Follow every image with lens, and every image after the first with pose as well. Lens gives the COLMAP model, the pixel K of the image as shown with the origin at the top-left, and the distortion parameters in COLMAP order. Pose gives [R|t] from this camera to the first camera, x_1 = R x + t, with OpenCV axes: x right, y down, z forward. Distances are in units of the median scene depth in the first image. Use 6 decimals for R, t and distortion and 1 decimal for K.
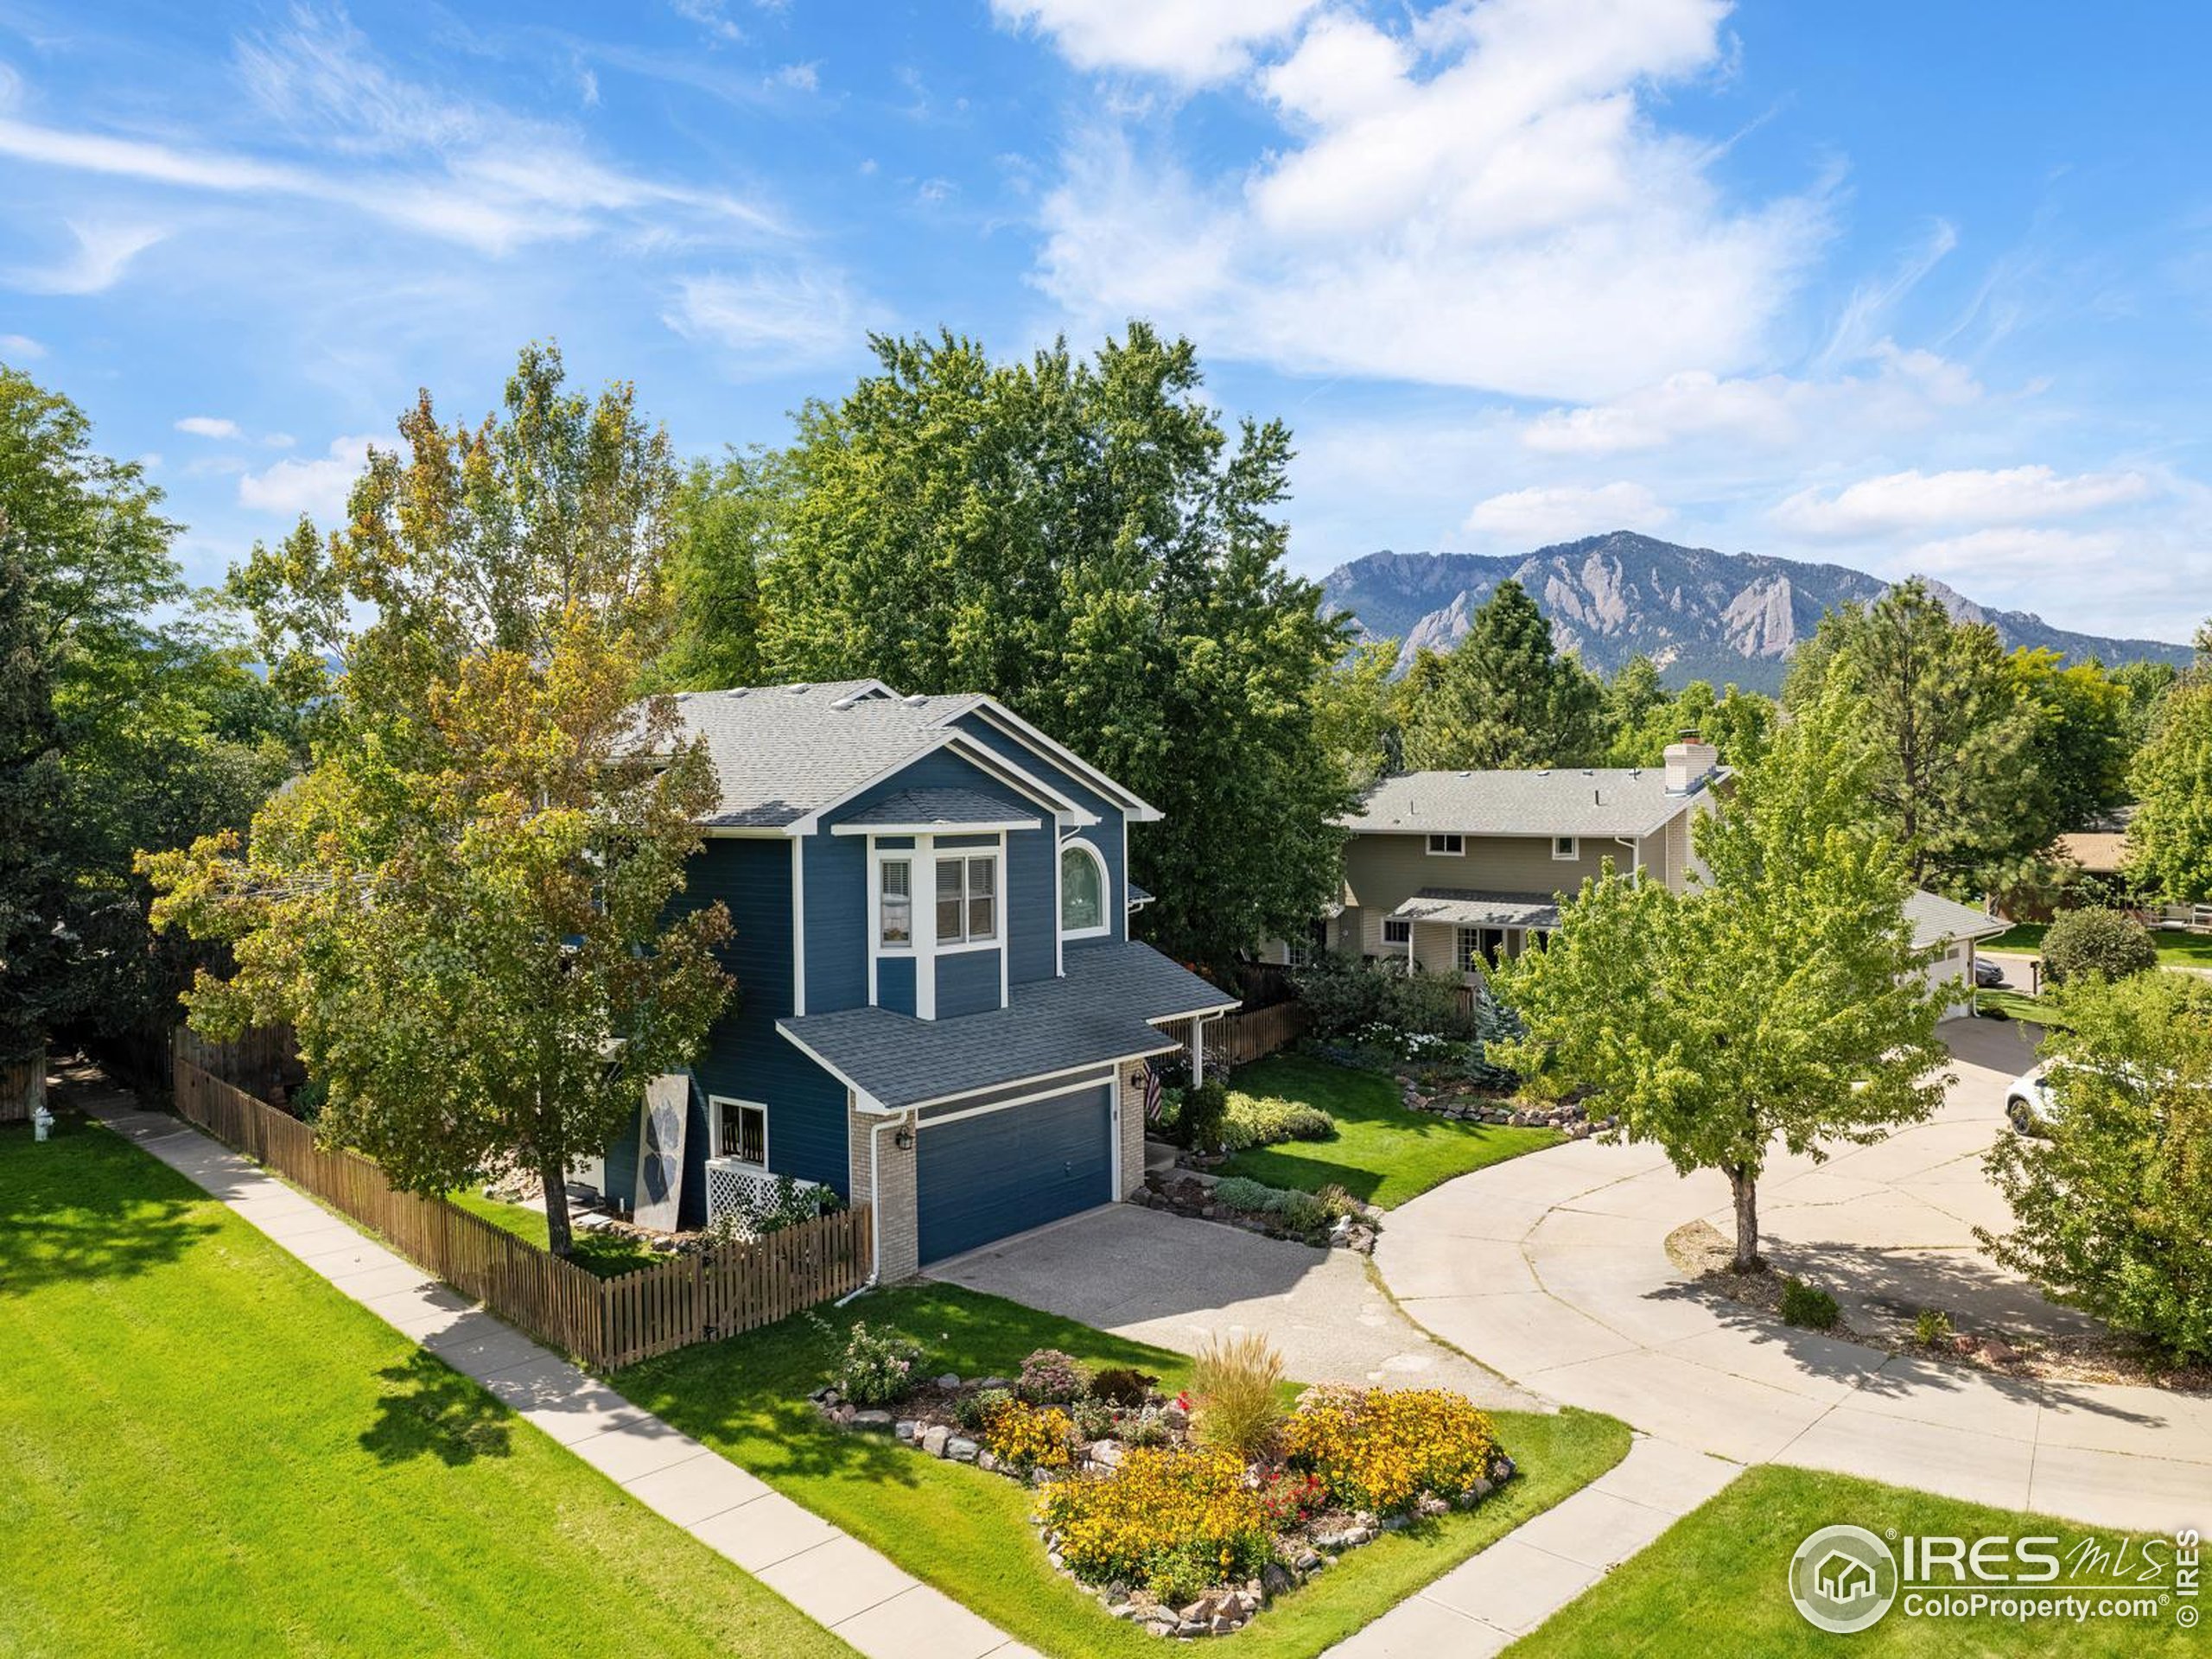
lens RADIAL K [[1596.1, 0, 1114.2], [0, 1596.1, 829.3], [0, 0, 1]] dist [-0.040461, -0.004845]
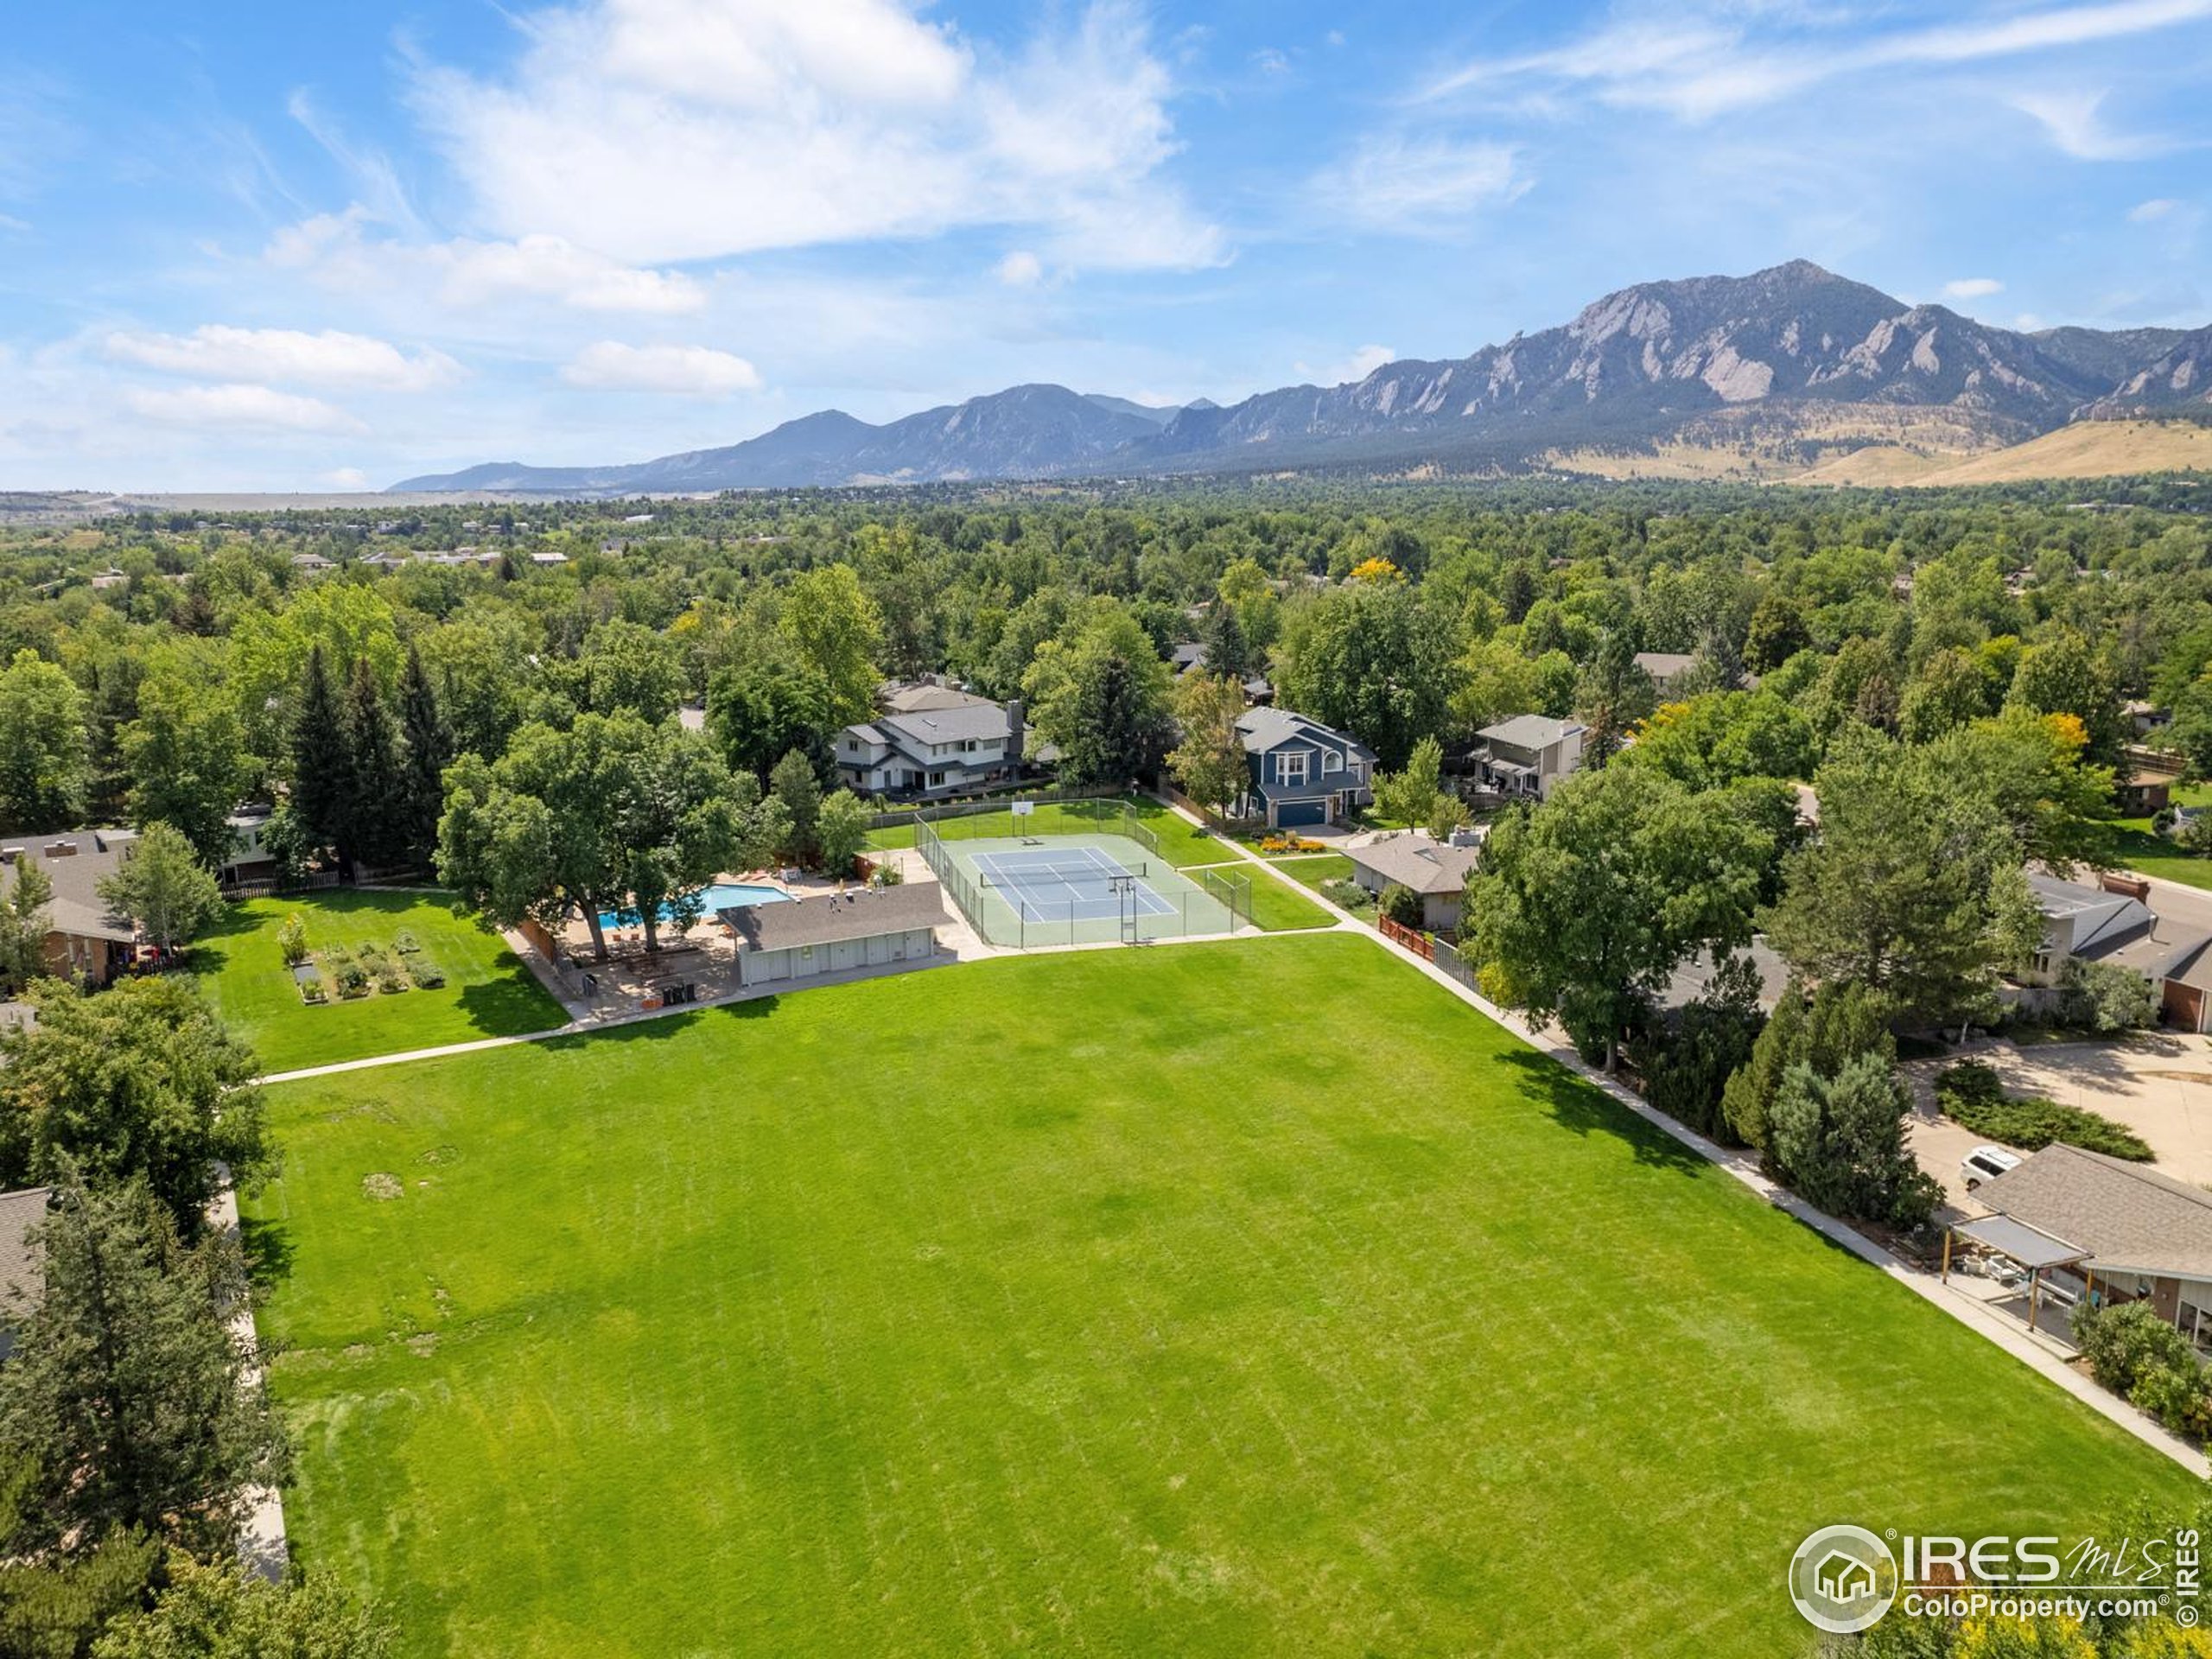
lens RADIAL K [[1596.1, 0, 1101.5], [0, 1596.1, 831.8], [0, 0, 1]] dist [-0.040461, -0.004845]
pose [[0.866215, 0.099860, -0.489591, 1.551856], [-0.017696, 0.985343, 0.169667, -0.494112], [0.499358, -0.138304, 0.855286, -3.087756]]
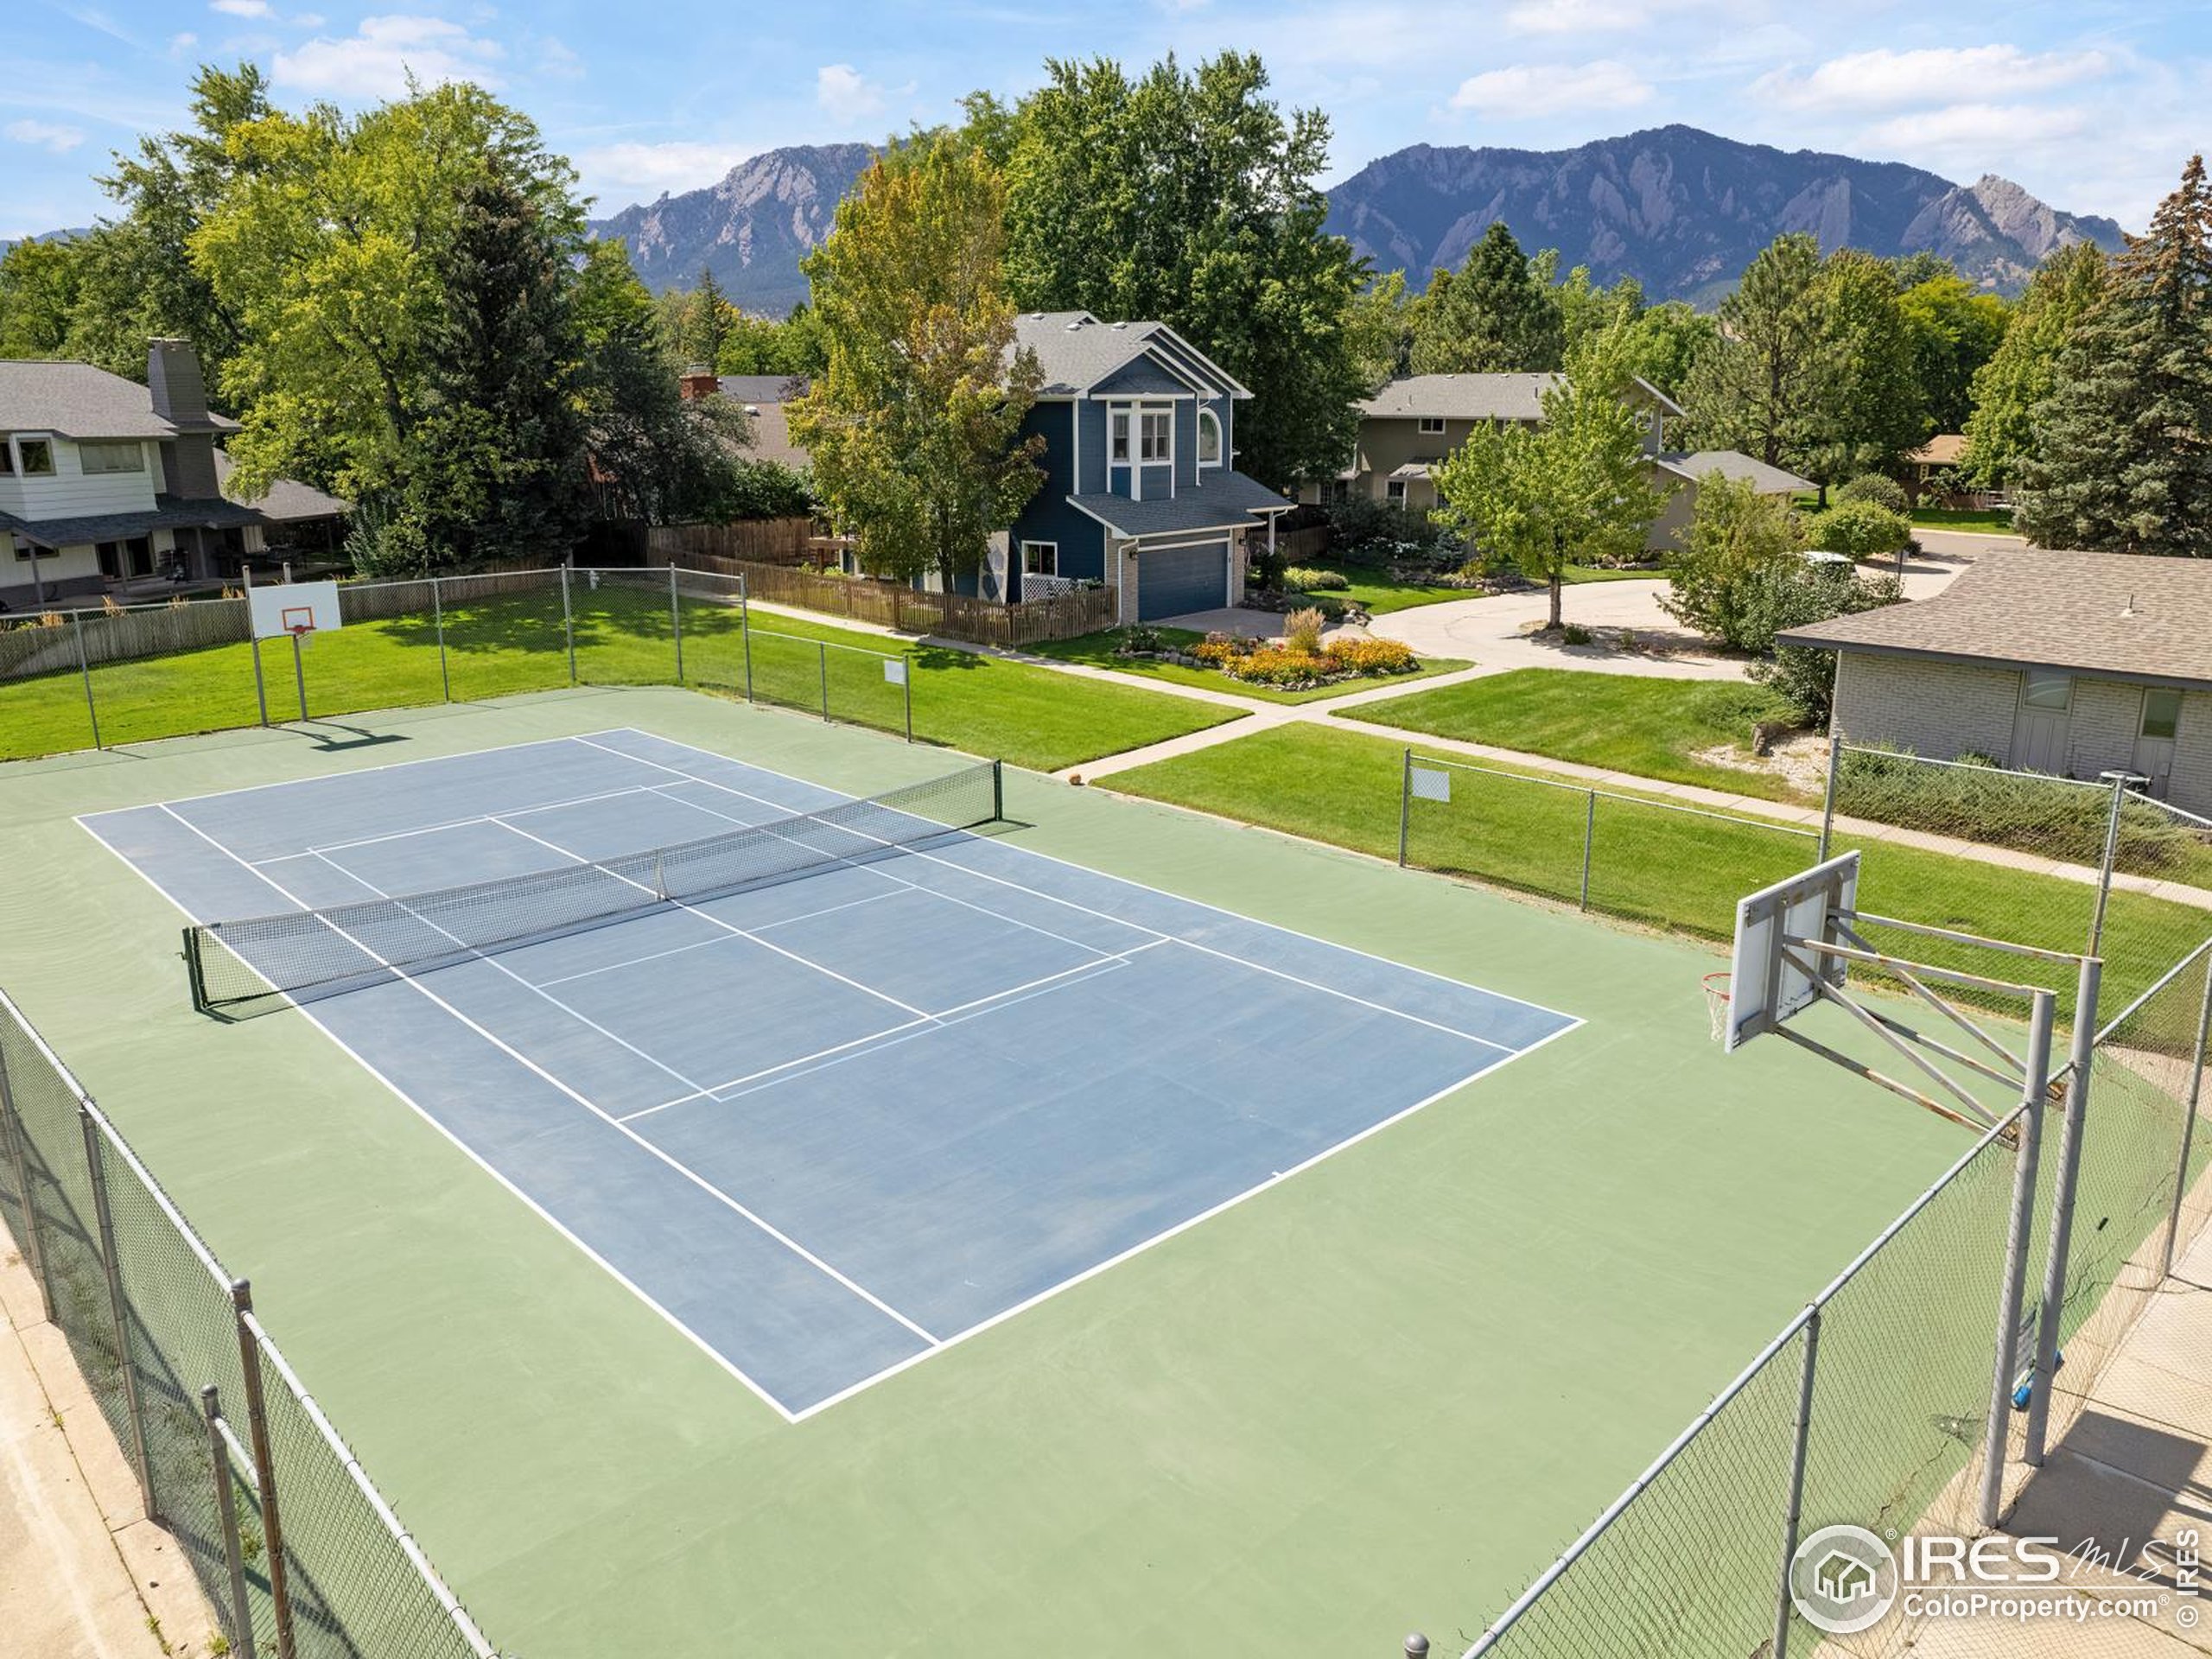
lens RADIAL K [[1596.1, 0, 1139.3], [0, 1596.1, 822.8], [0, 0, 1]] dist [-0.040461, -0.004845]
pose [[0.999983, 0.003409, 0.004805, -0.091360], [-0.004427, 0.972909, 0.231148, 0.040634], [-0.003887, -0.231165, 0.972907, -0.707293]]
